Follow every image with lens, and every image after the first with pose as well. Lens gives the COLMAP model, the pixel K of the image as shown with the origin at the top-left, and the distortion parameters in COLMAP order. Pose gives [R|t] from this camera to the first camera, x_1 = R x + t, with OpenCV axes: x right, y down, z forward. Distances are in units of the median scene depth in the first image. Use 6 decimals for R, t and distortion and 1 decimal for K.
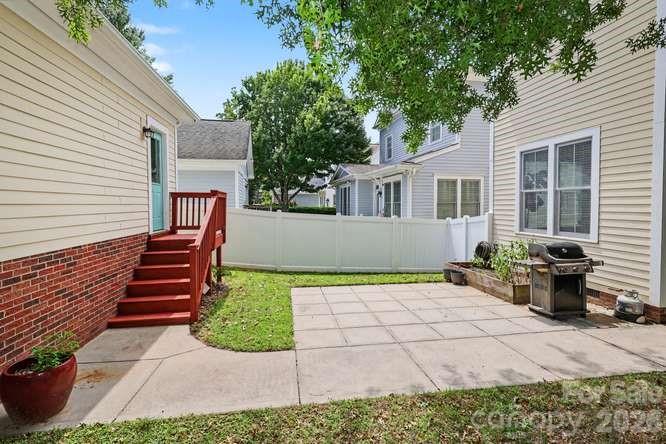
lens RADIAL K [[316.1, 0, 333.3], [0, 316.1, 217.4], [0, 0, 1]] dist [0.003211, 0.000345]
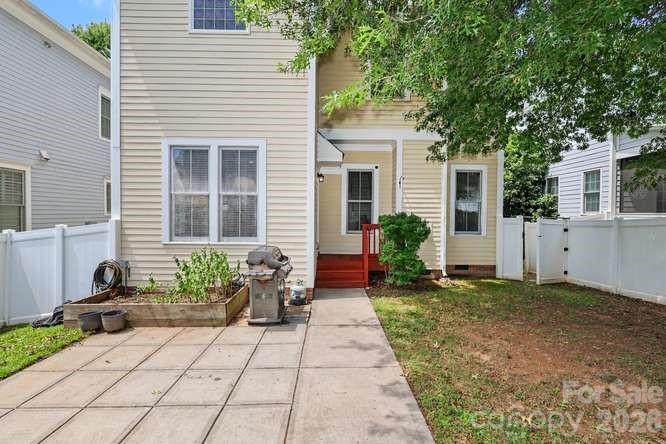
lens RADIAL K [[316.1, 0, 331.8], [0, 316.1, 219.8], [0, 0, 1]] dist [0.003211, 0.000345]
pose [[0.154419, -0.014663, 0.987897, -0.220051], [0.031158, 0.999465, 0.009964, -0.008882], [-0.987514, 0.029242, 0.154794, 0.605408]]
